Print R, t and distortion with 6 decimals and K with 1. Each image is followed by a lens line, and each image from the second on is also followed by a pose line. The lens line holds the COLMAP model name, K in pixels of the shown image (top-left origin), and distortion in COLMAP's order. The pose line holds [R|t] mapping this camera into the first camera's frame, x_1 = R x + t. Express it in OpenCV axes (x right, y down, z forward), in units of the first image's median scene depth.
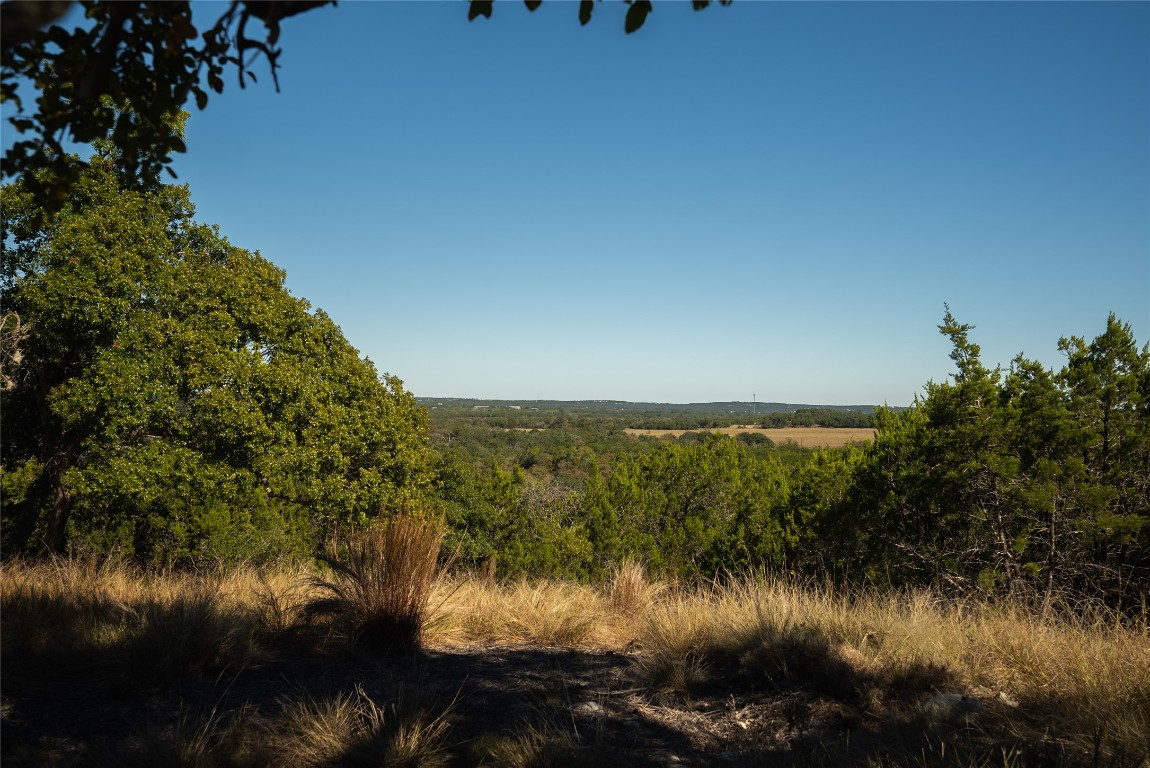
lens RADIAL K [[1086.1, 0, 566.9], [0, 1086.1, 373.2], [0, 0, 1]] dist [0.067638, 0.006167]
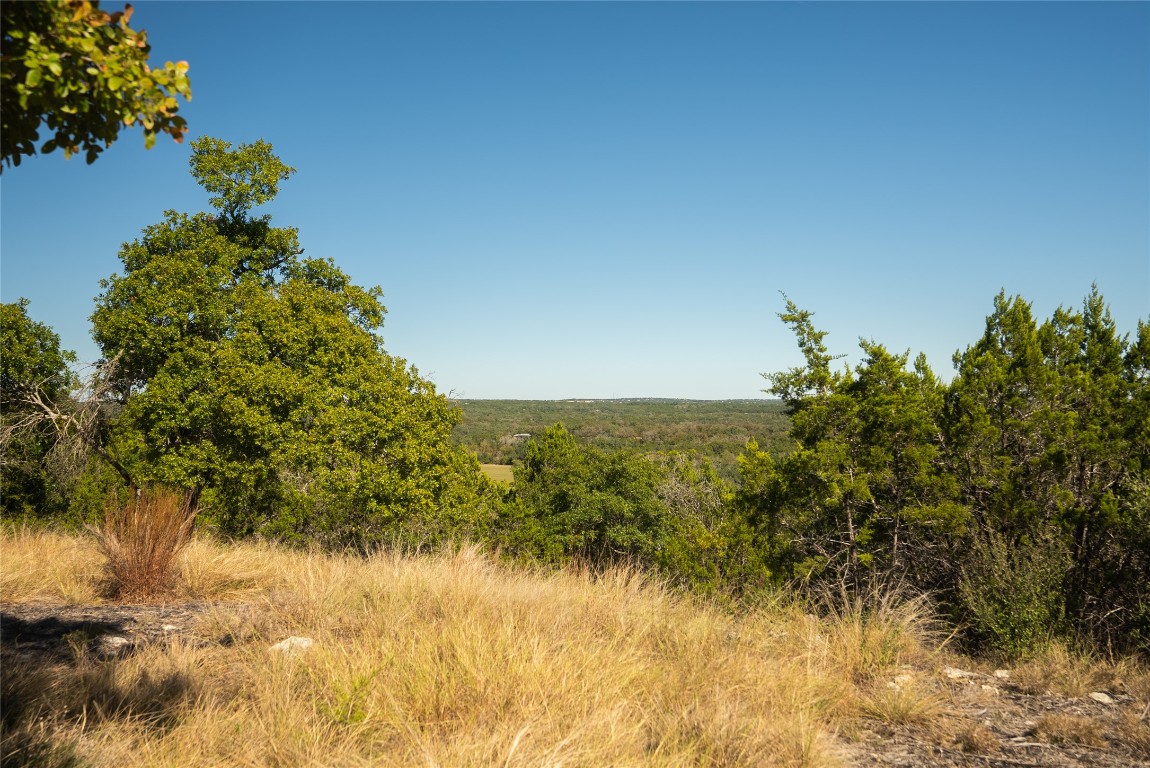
lens RADIAL K [[1086.1, 0, 566.9], [0, 1086.1, 373.2], [0, 0, 1]] dist [0.067638, 0.006167]
pose [[0.924499, -0.034237, -0.379645, 0.398660], [0.033088, 0.999407, -0.009552, 0.010093], [0.379746, -0.003731, 0.925083, 0.006615]]
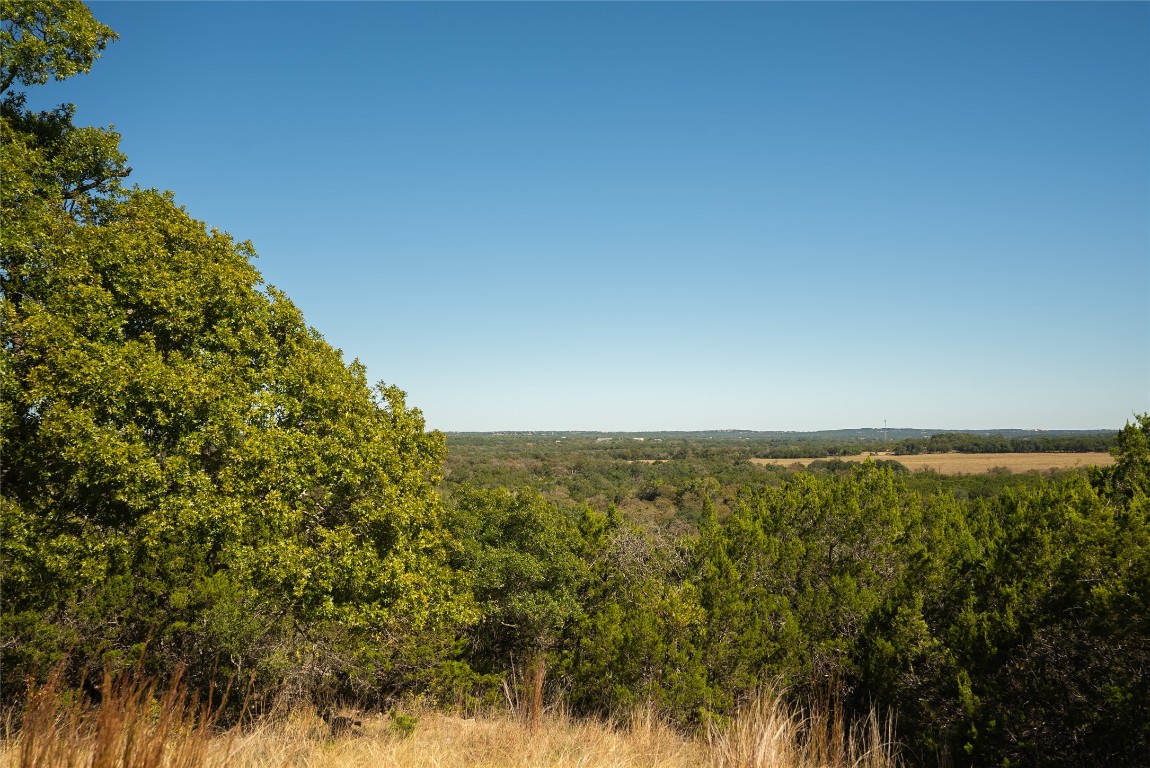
lens RADIAL K [[1085.3, 0, 569.7], [0, 1085.3, 376.4], [0, 0, 1]] dist [0.058238, 0.059794]
pose [[0.993602, -0.029177, -0.109100, 0.023747], [0.026283, 0.999266, -0.027866, 0.018396], [0.109833, 0.024820, 0.993640, 0.336833]]
